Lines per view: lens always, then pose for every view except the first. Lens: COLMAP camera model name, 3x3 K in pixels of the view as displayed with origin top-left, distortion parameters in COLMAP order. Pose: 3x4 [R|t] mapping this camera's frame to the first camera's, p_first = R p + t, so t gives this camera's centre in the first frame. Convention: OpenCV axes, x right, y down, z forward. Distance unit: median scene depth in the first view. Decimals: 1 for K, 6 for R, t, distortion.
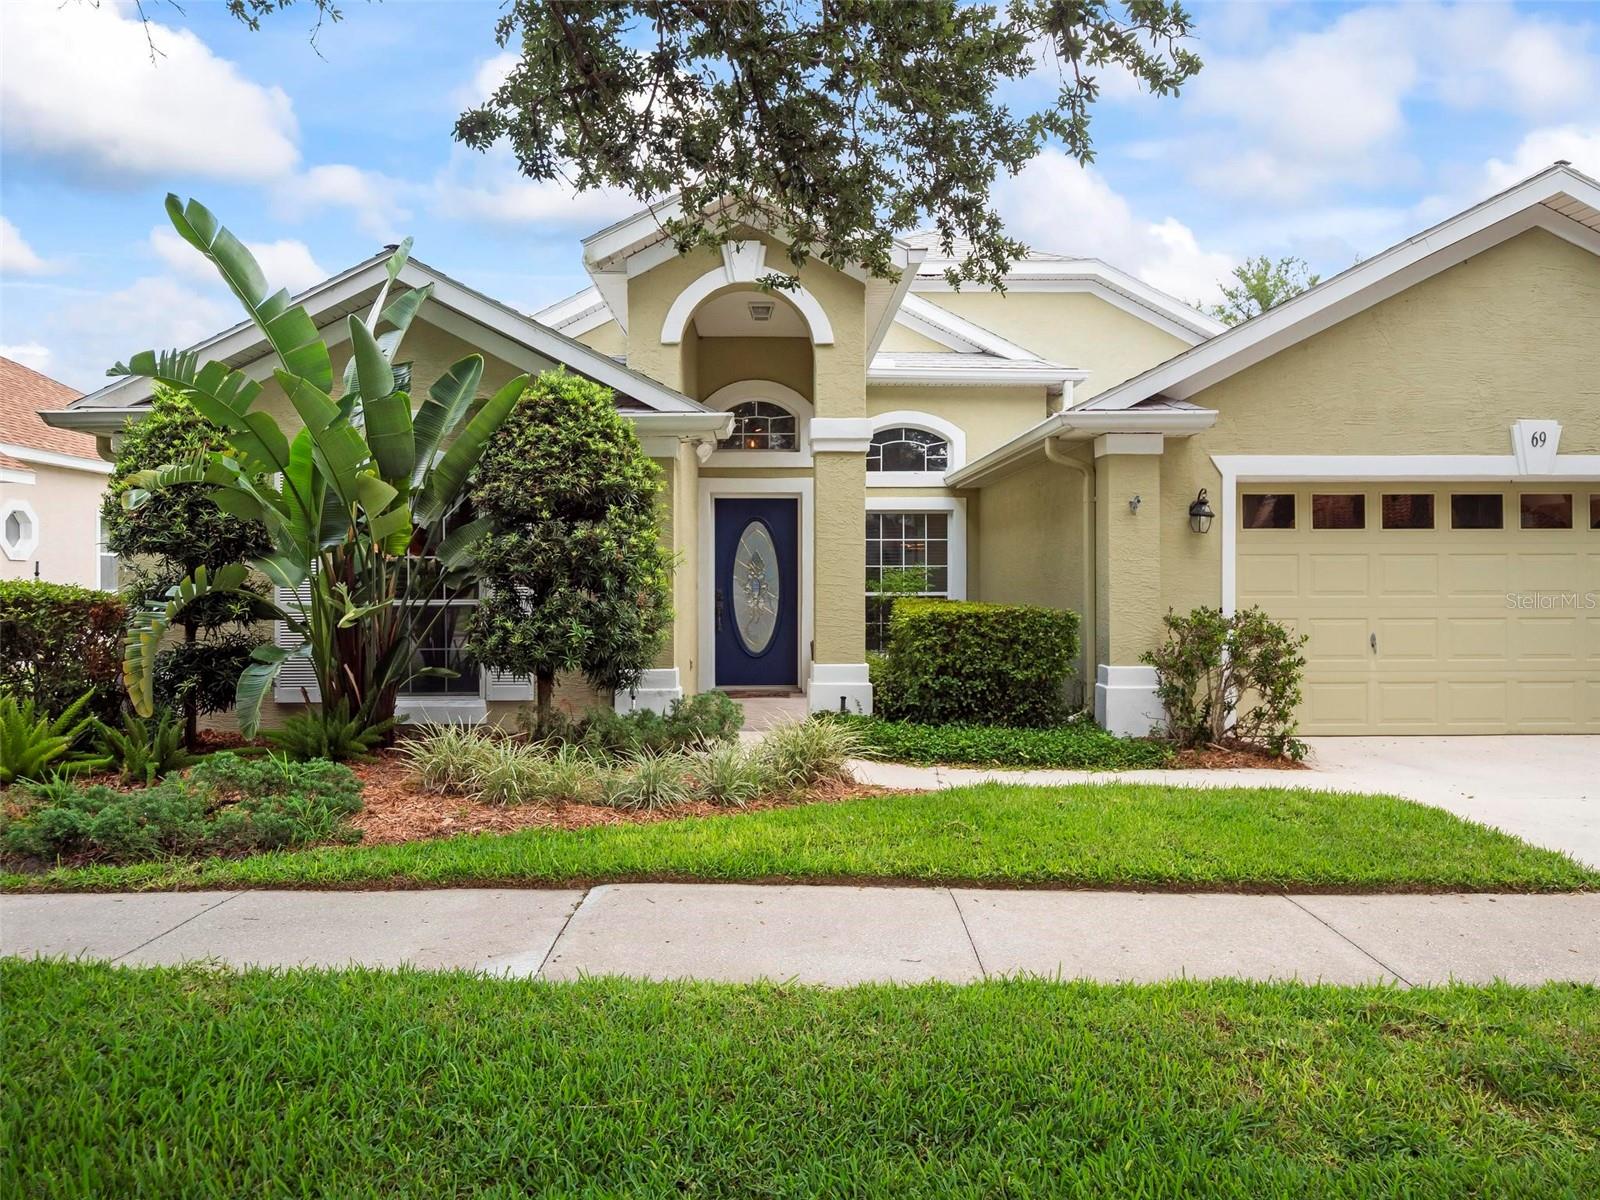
lens RADIAL K [[1120.0, 0, 800.0], [0, 1120.0, 600.0], [0, 0, 1]] dist [-0.005440, -0.000033]
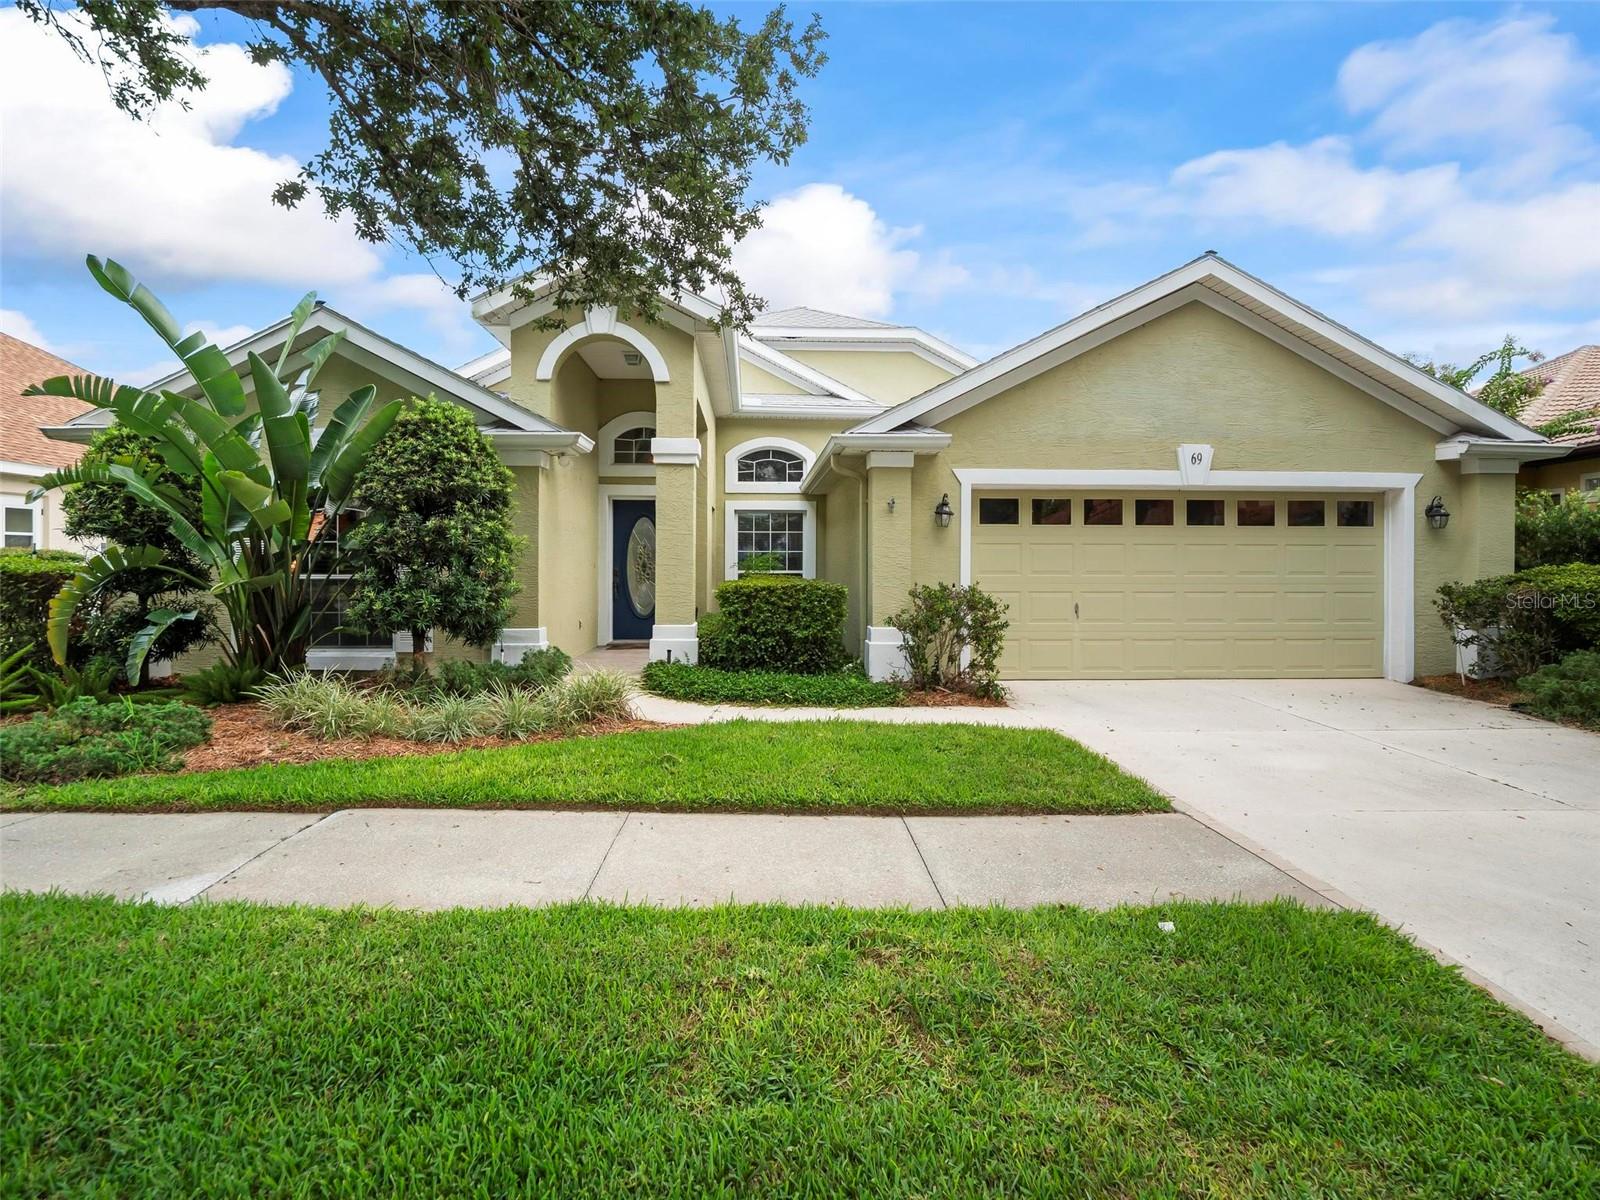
lens RADIAL K [[785.5, 0, 797.2], [0, 785.5, 576.9], [0, 0, 1]] dist [-0.002814, -0.009224]
pose [[0.999621, 0.004919, 0.027076, 0.177591], [-0.004944, 0.999987, 0.000851, -0.000883], [-0.027072, -0.000985, 0.999633, 0.082852]]
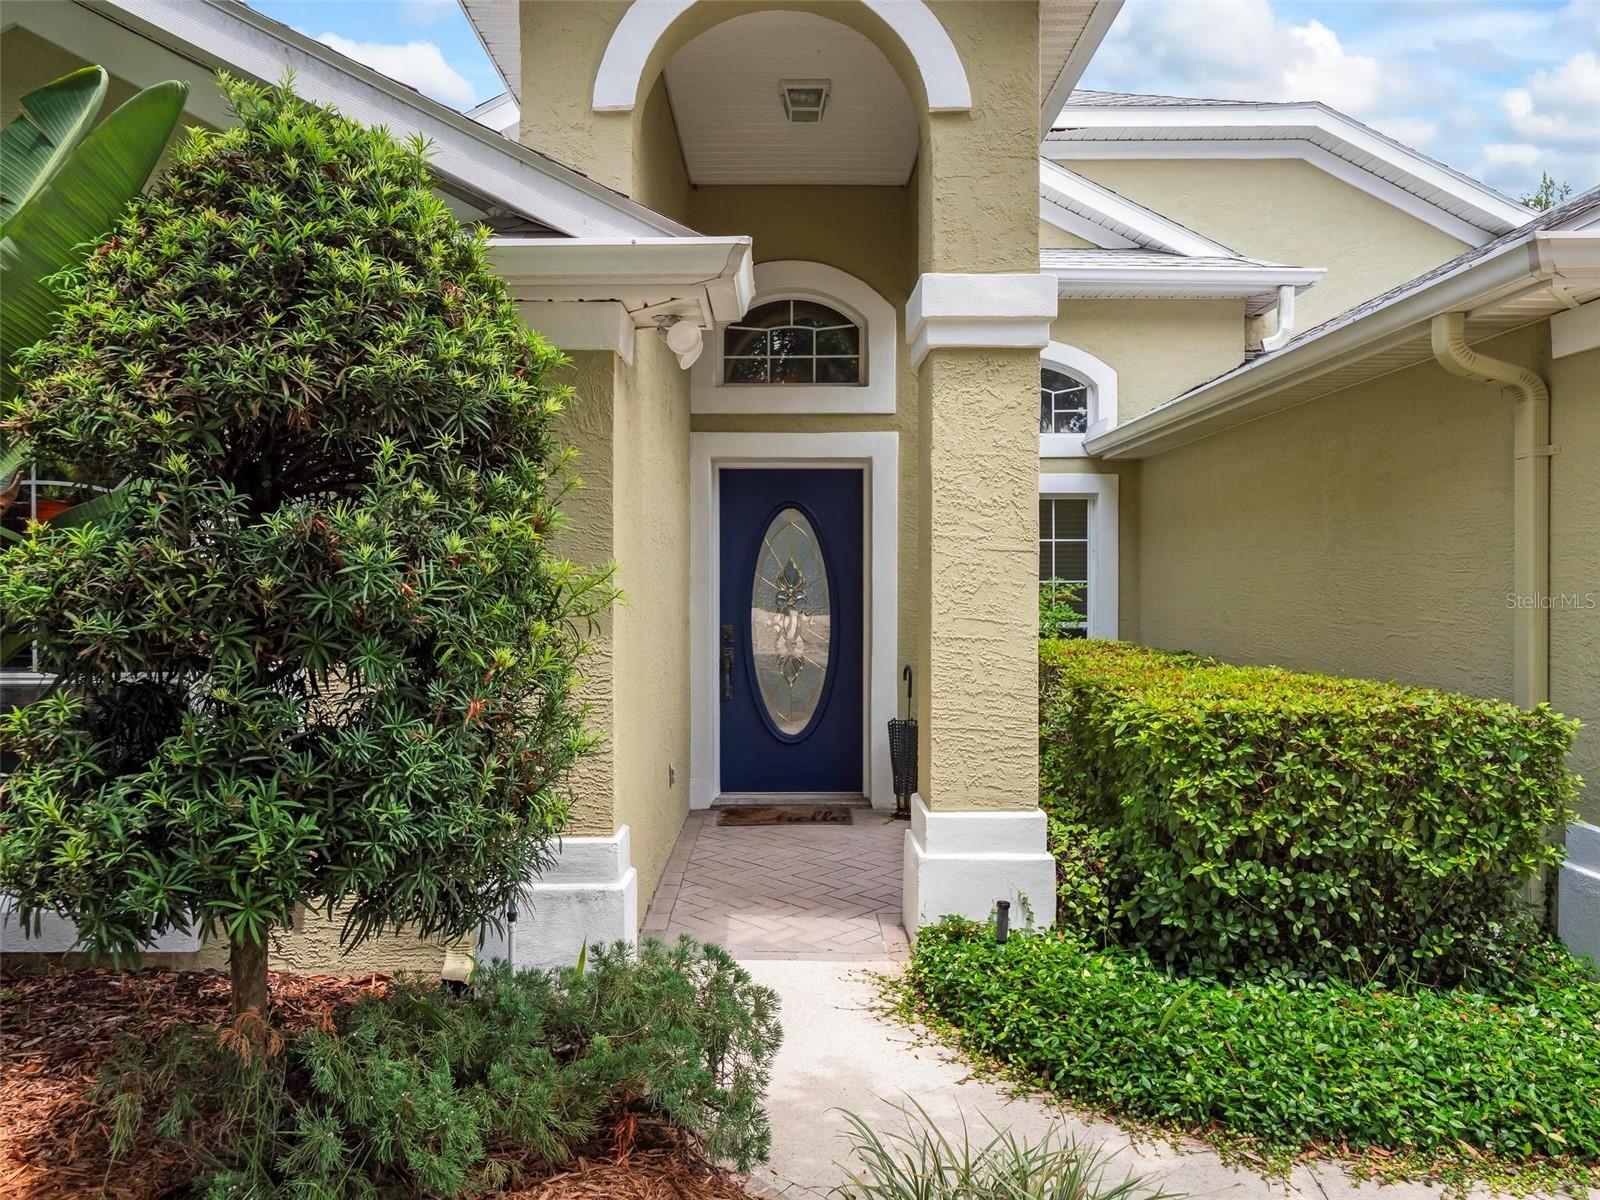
lens RADIAL K [[1170.7, 0, 800.0], [0, 1170.7, 600.0], [0, 0, 1]] dist [-0.000182, -0.001393]
pose [[0.999803, 0.001121, -0.019837, -0.033814], [-0.001177, 0.999995, -0.002823, -0.031964], [0.019834, 0.002846, 0.999799, 0.593164]]
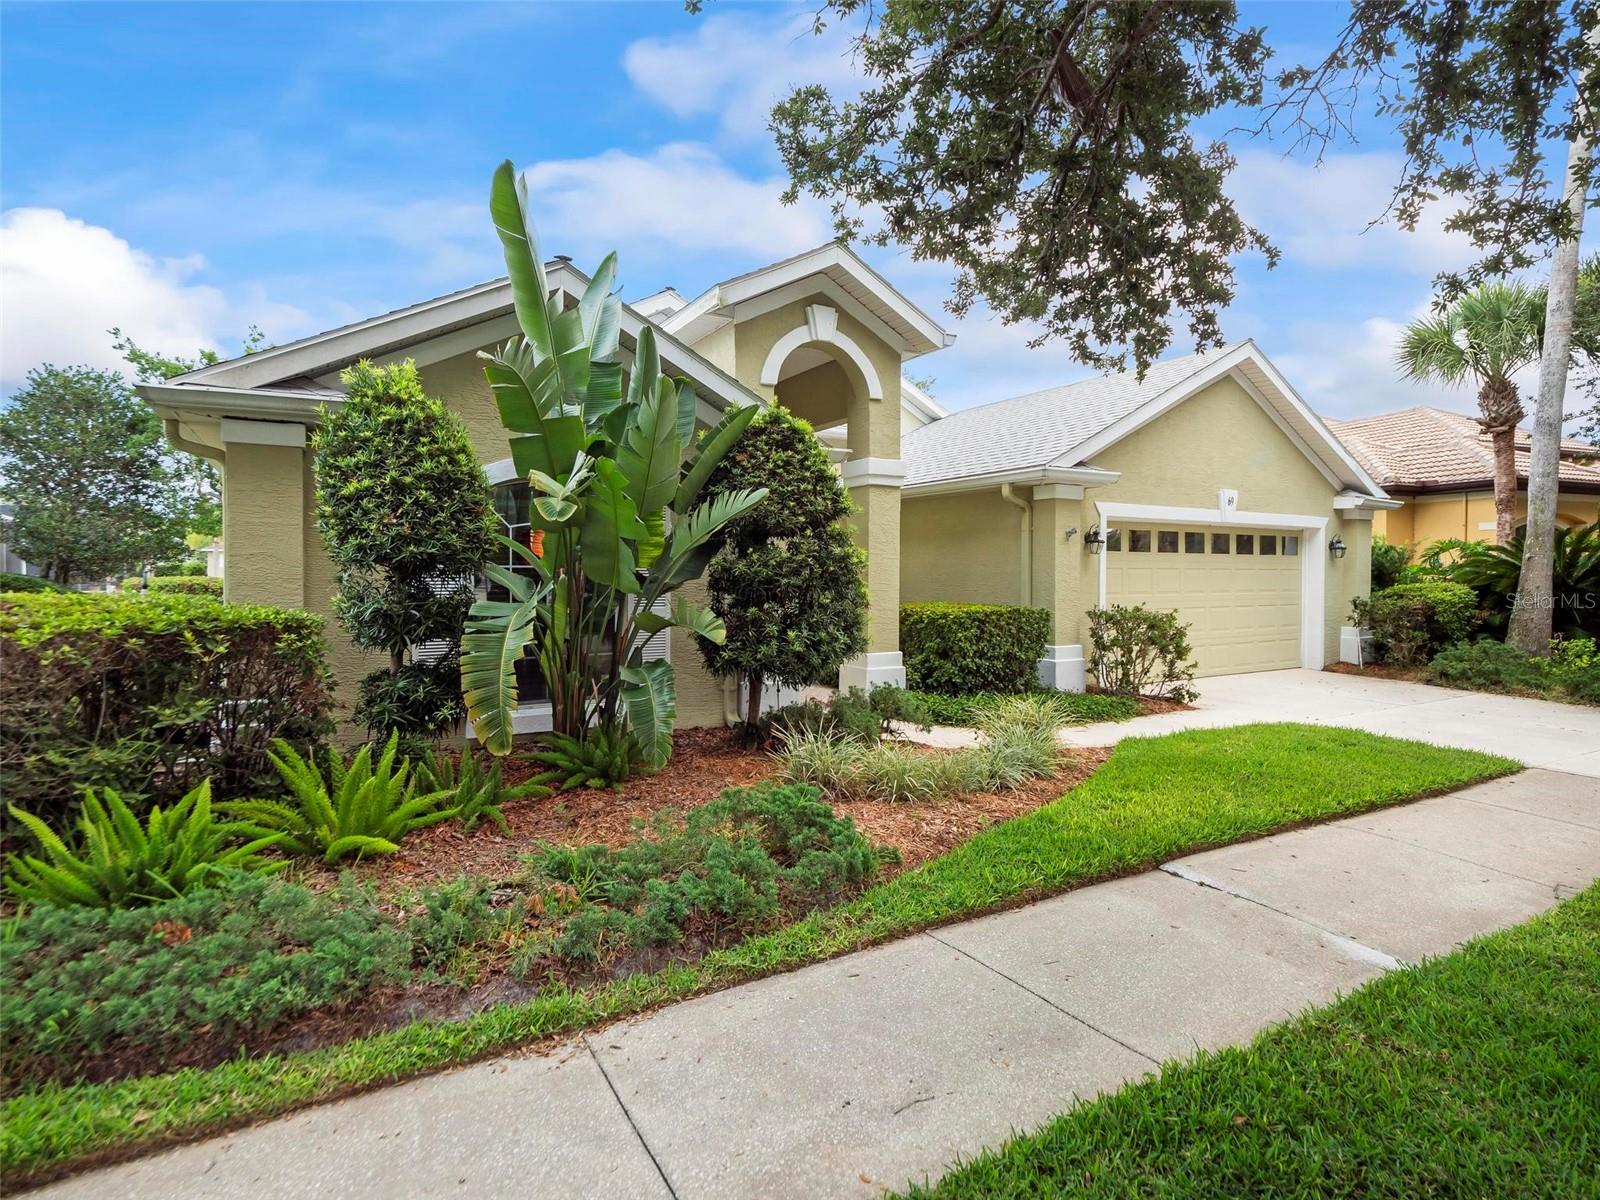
lens RADIAL K [[809.6, 0, 800.0], [0, 809.6, 600.0], [0, 0, 1]] dist [-0.001927, -0.000361]
pose [[0.874751, -0.012746, 0.484405, -0.561661], [0.004223, 0.999817, 0.018681, -0.022863], [-0.484555, -0.014296, 0.874644, 0.274762]]
